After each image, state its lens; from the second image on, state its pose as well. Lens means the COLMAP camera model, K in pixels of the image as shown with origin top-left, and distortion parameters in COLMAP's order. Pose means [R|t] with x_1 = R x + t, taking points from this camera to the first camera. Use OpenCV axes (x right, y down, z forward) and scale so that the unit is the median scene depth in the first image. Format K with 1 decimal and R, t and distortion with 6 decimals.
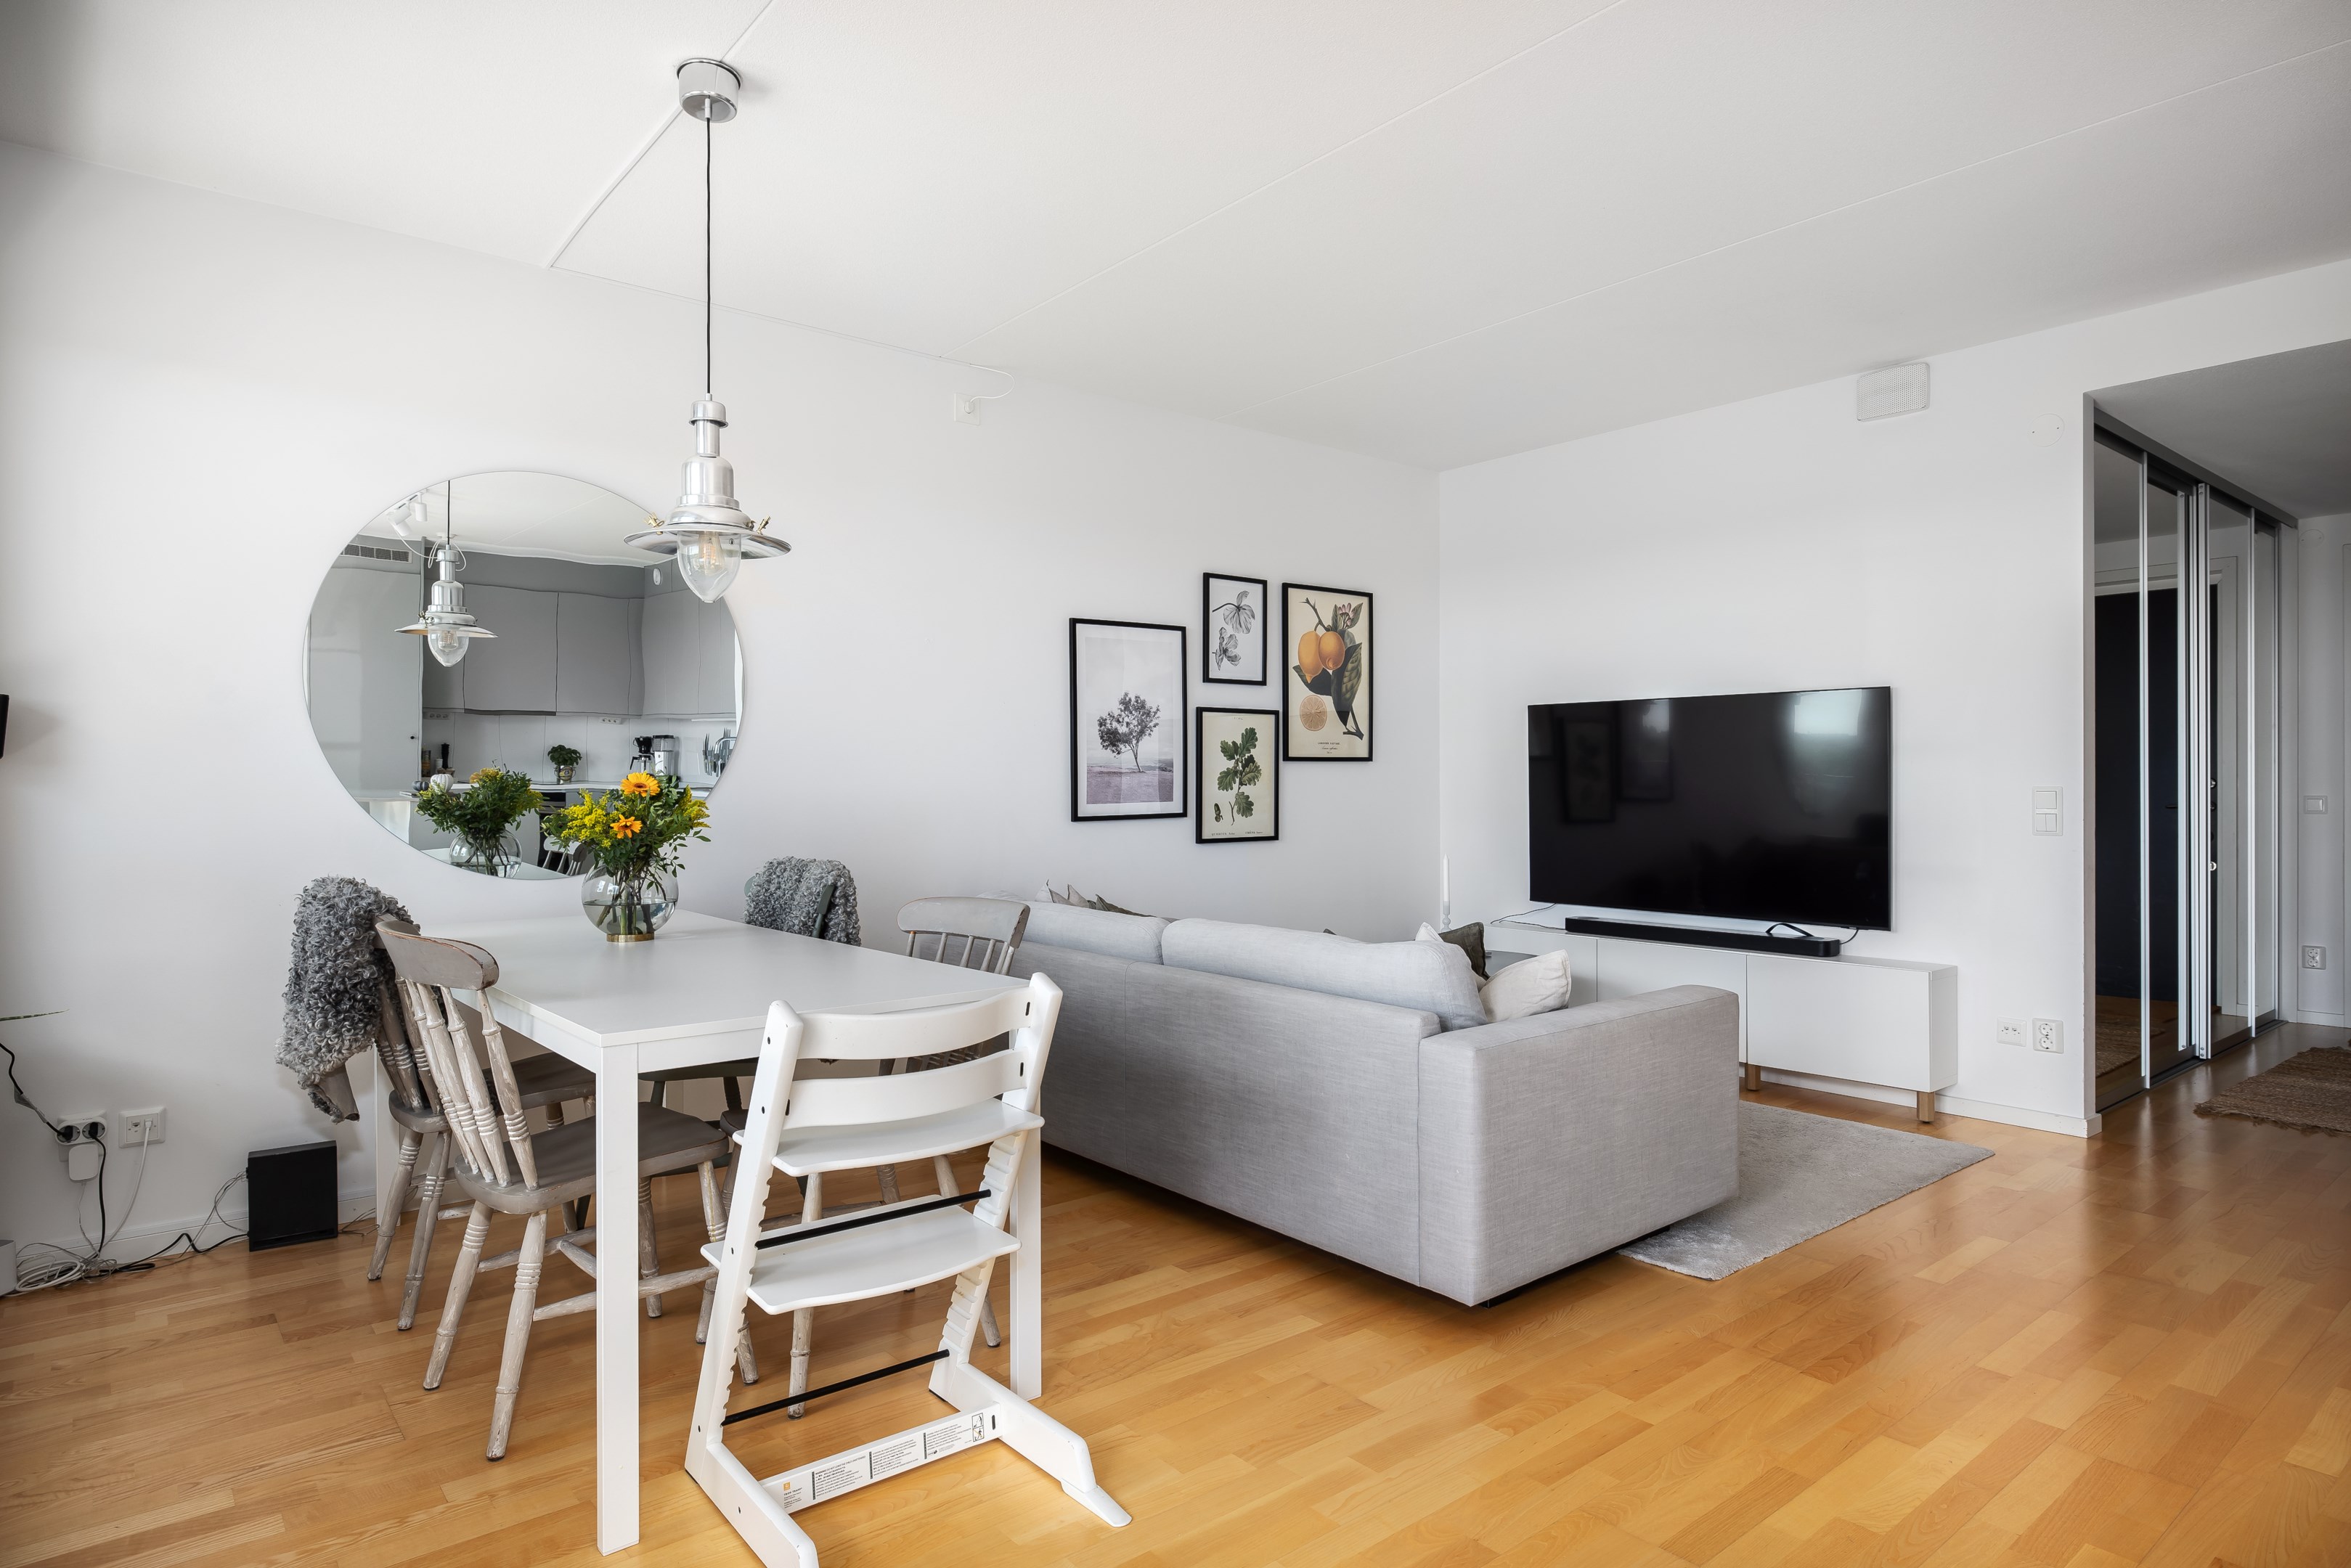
lens RADIAL K [[1331.3, 0, 1199.5], [0, 1331.3, 775.1], [0, 0, 1]] dist [0.007487, -0.005616]
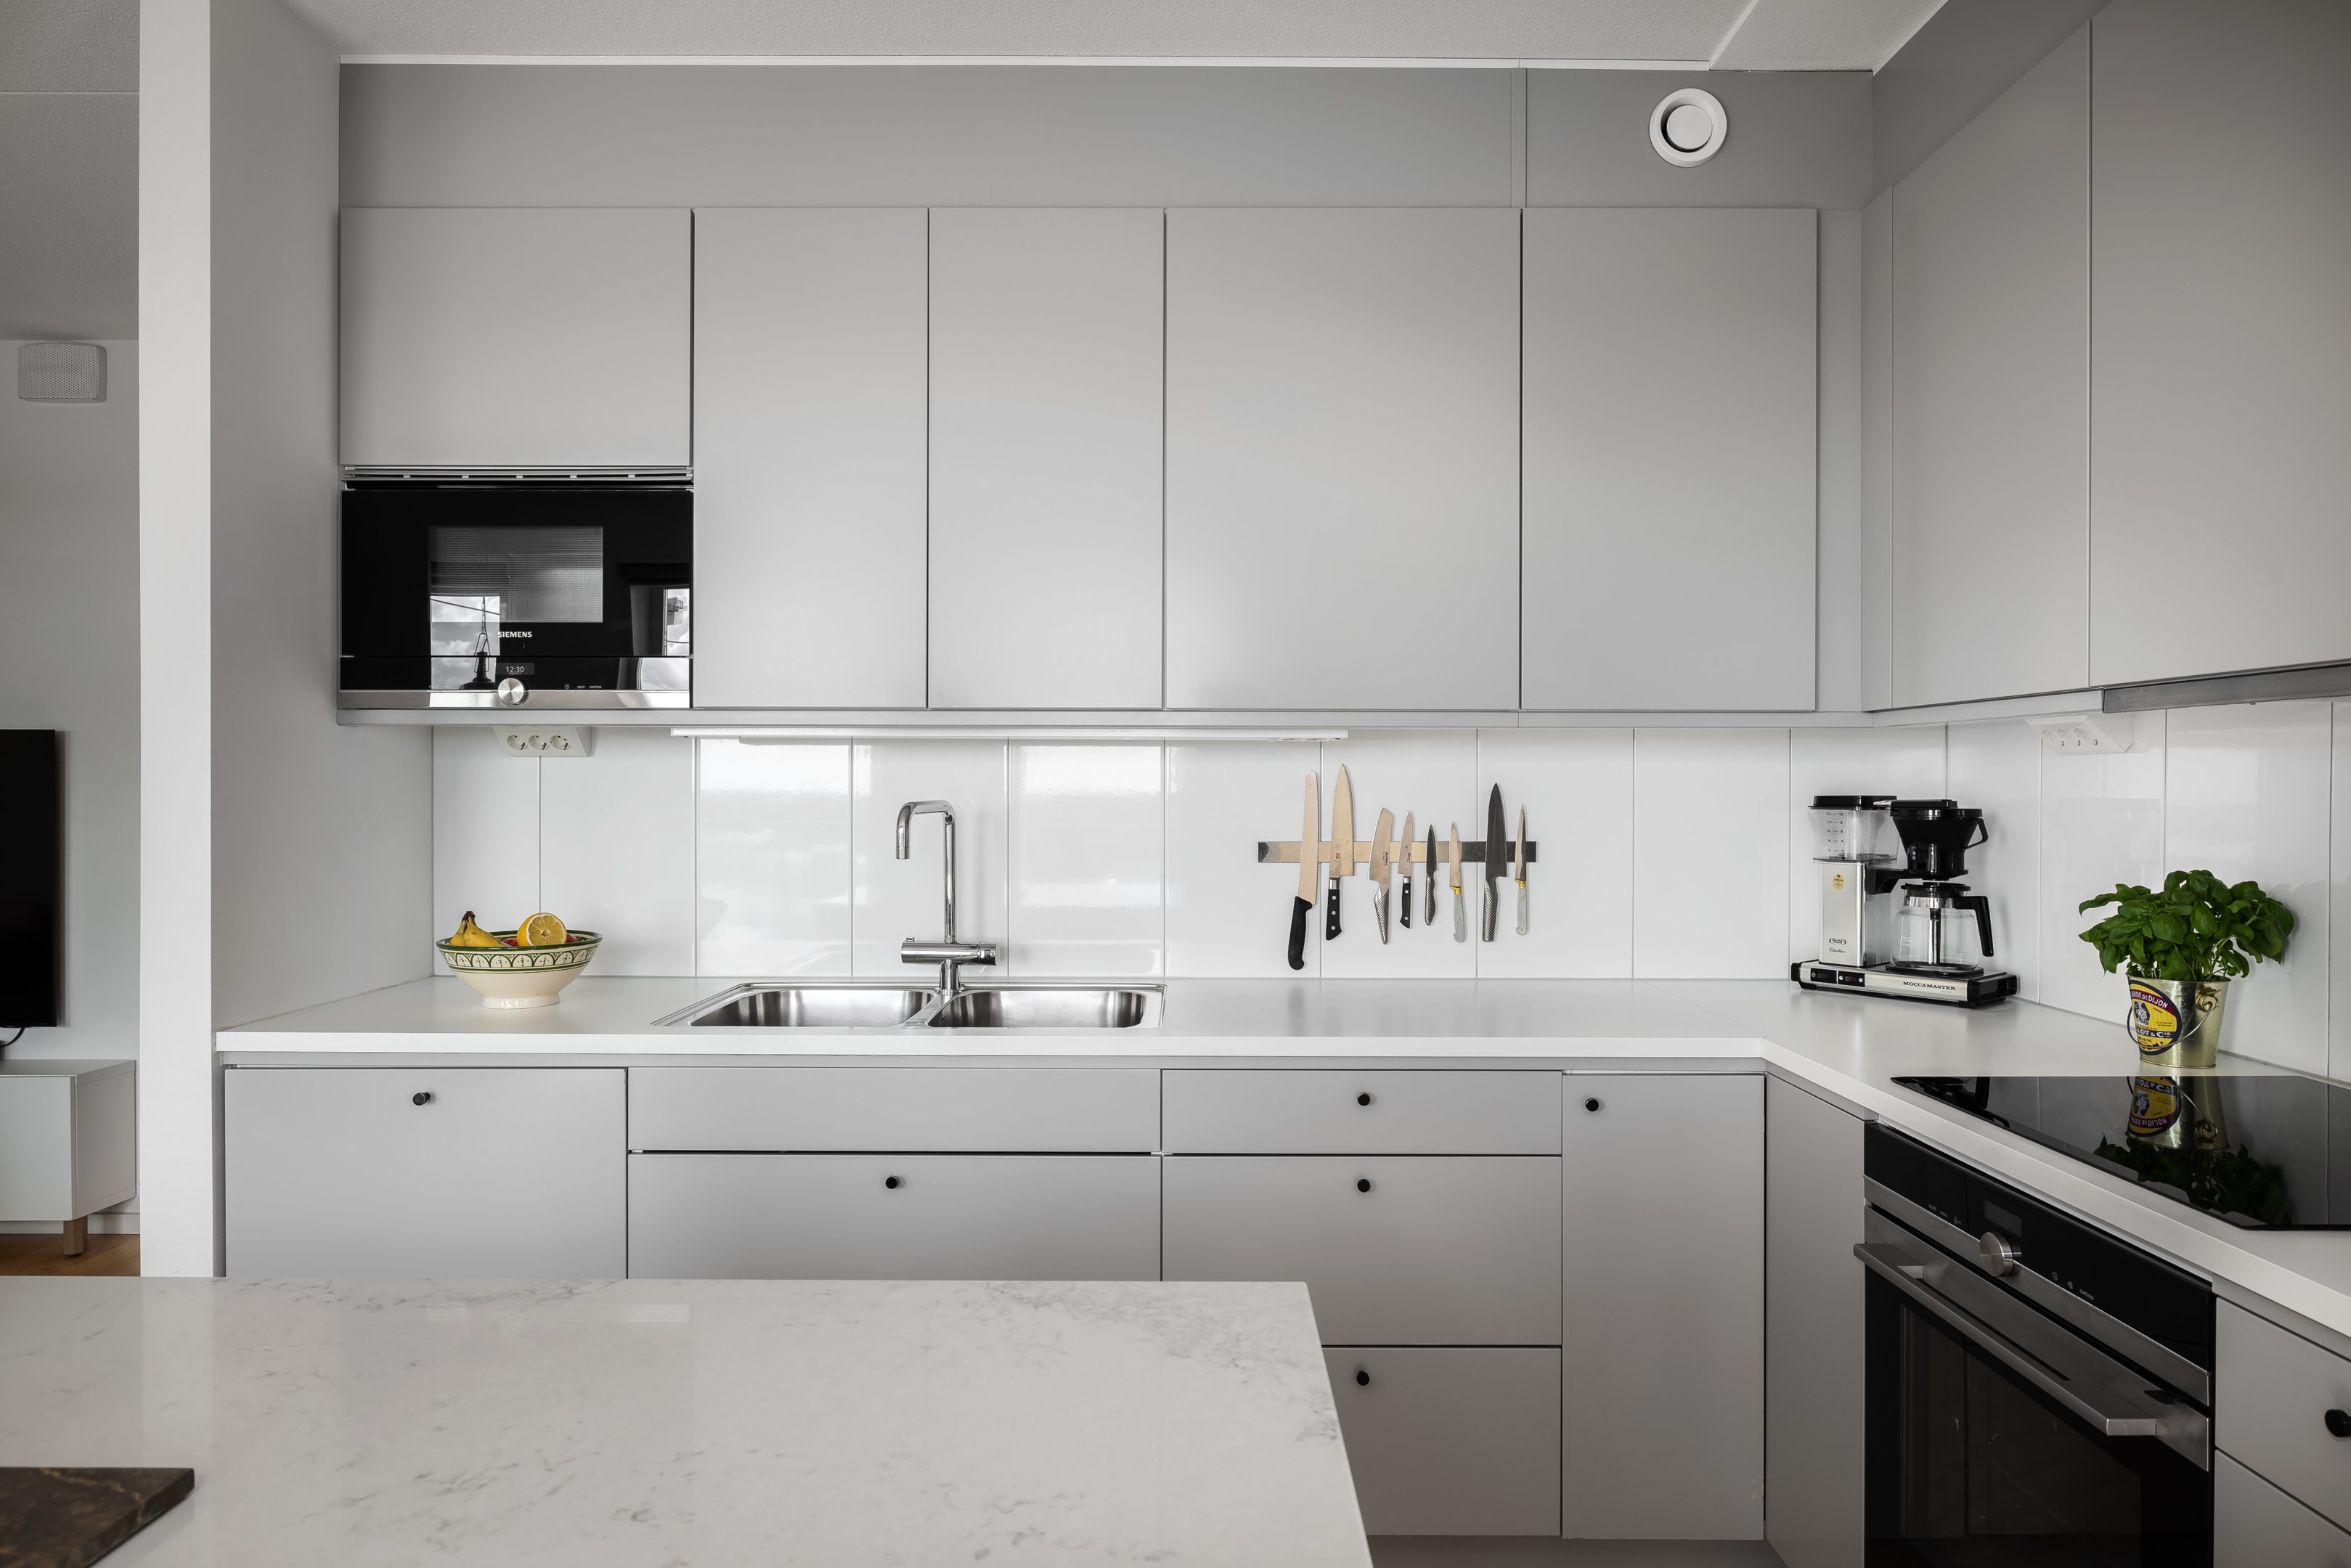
lens RADIAL K [[1386.4, 0, 1198.9], [0, 1386.4, 789.2], [0, 0, 1]] dist [-0.006875, 0.004643]
pose [[0.647866, -0.001208, 0.761754, 0.290340], [-0.007533, 0.999940, 0.007992, -0.038014], [-0.761717, -0.010917, 0.647818, -0.083032]]
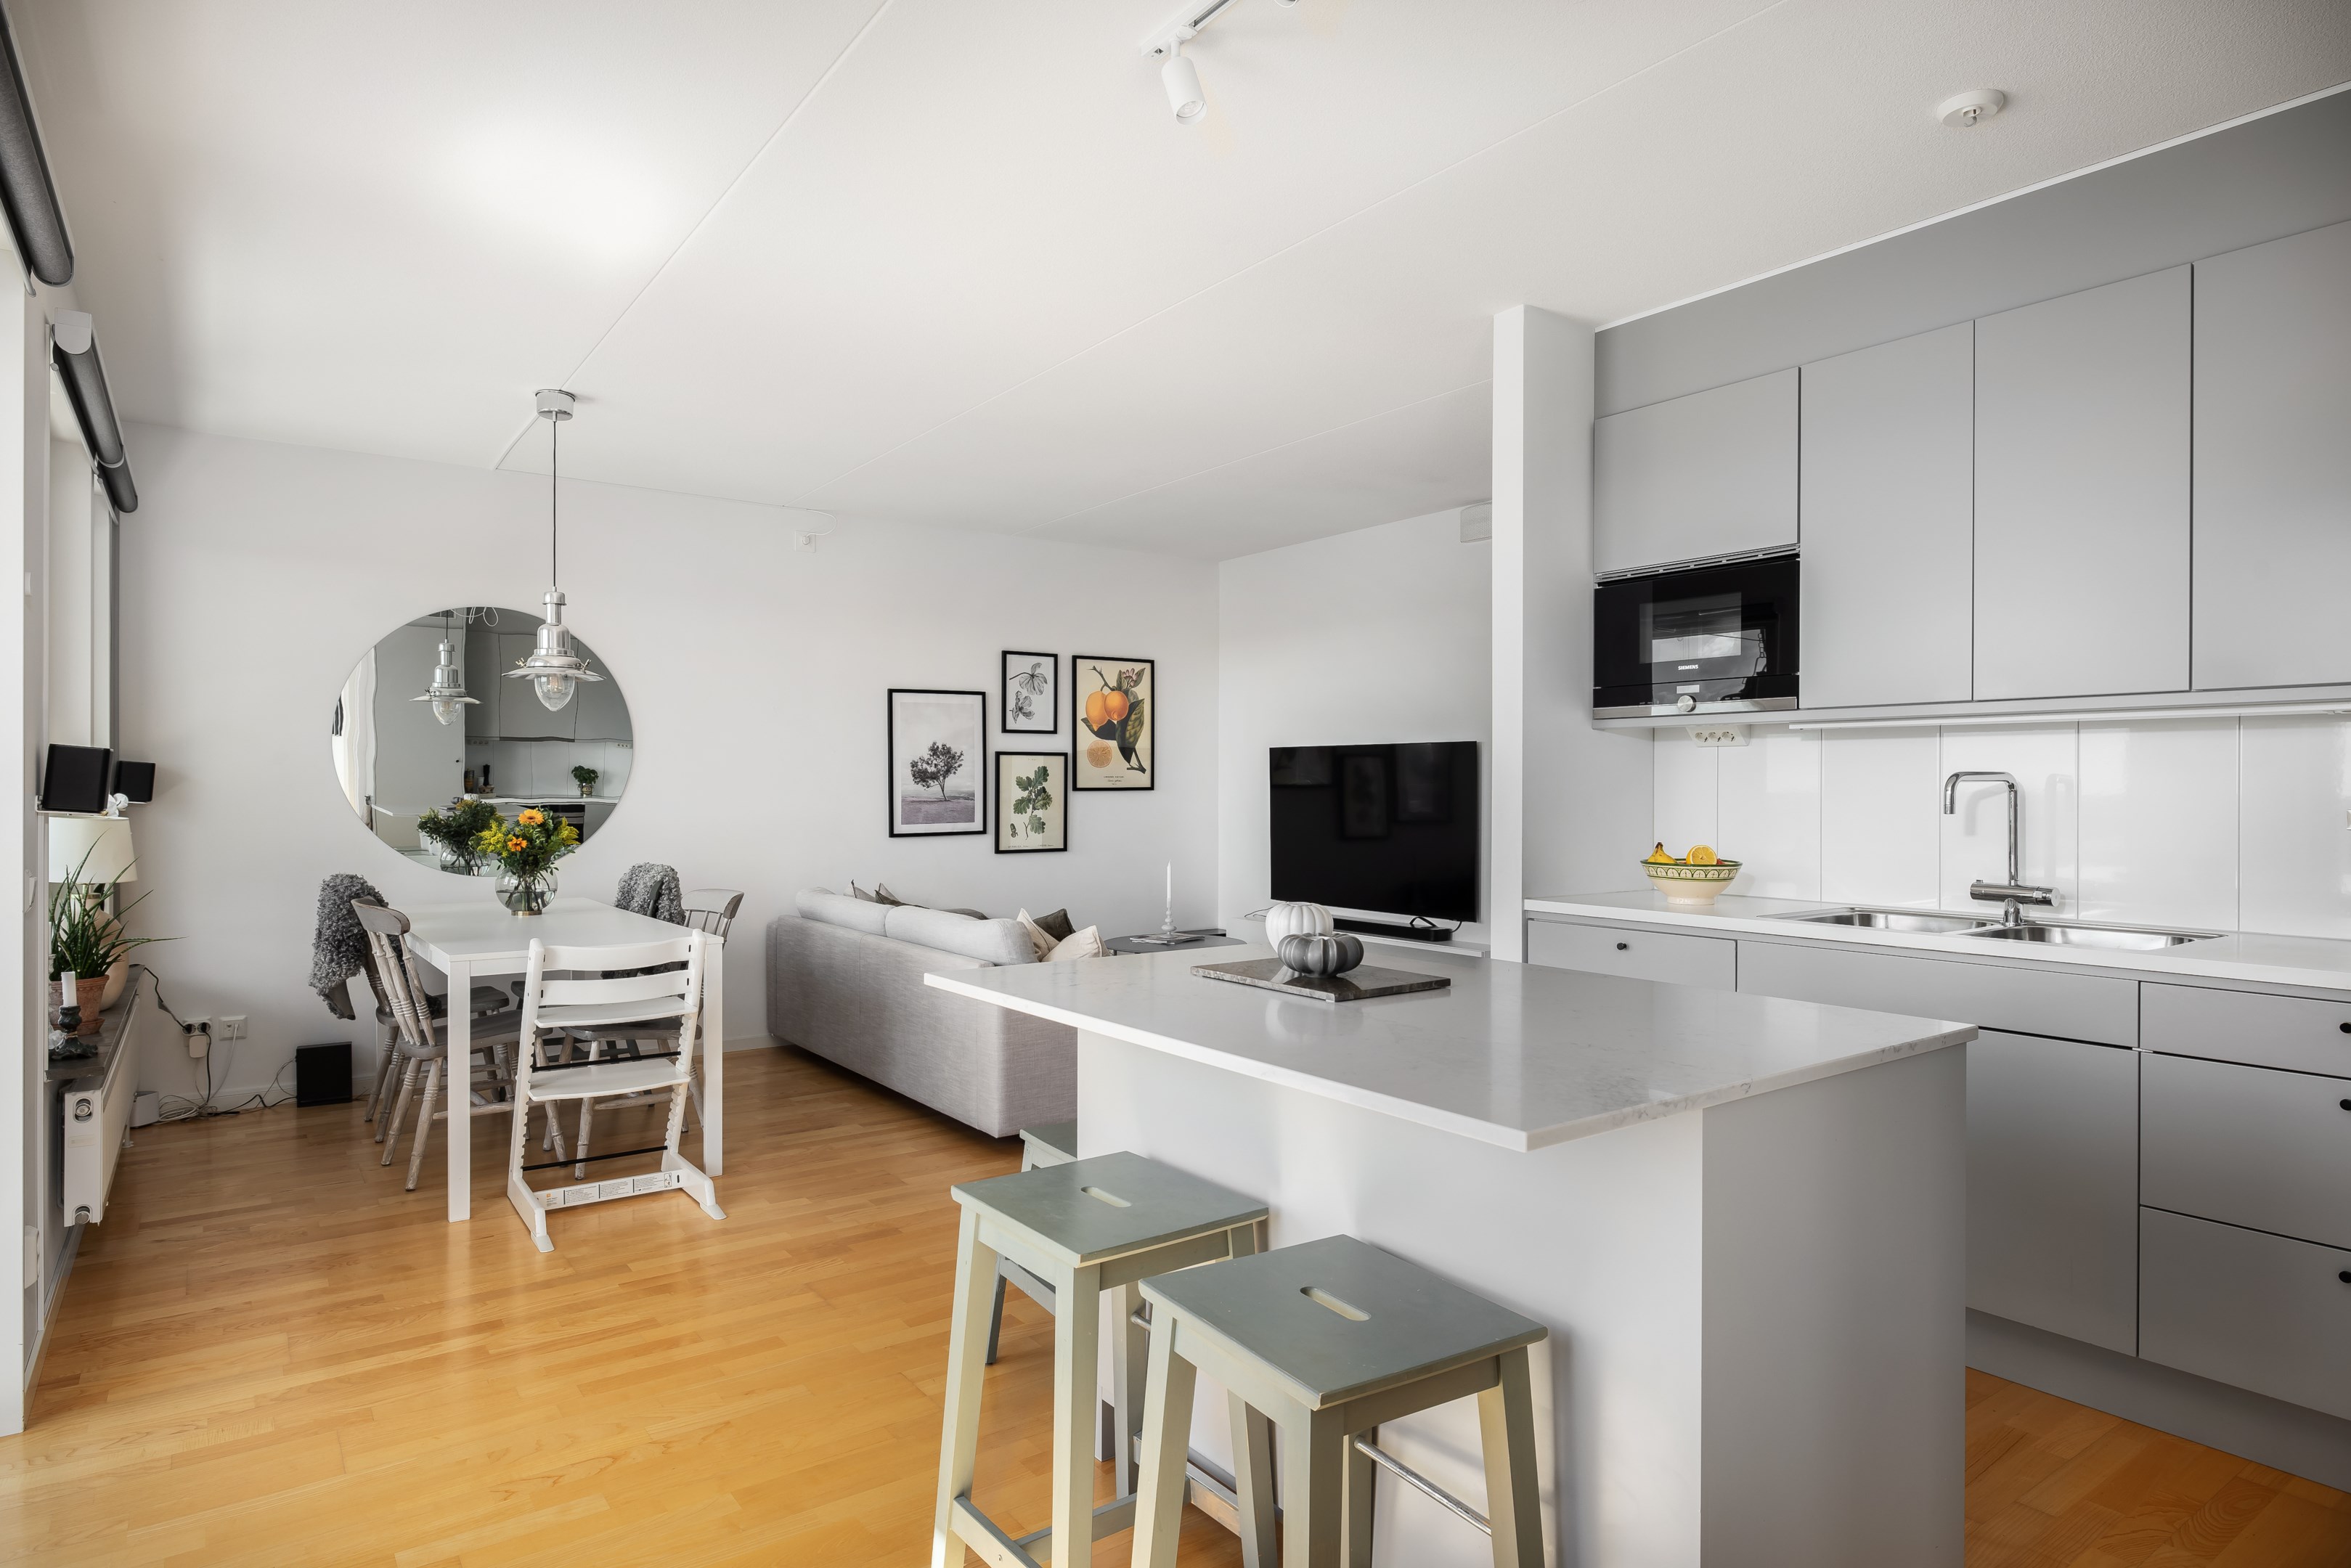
lens RADIAL K [[1331.3, 0, 1188.1], [0, 1331.3, 784.1], [0, 0, 1]] dist [0.007487, -0.005616]
pose [[0.998071, 0.003641, -0.061972, 0.276974], [-0.003396, 0.999986, 0.004060, -0.024881], [0.061986, -0.003842, 0.998070, -0.324438]]
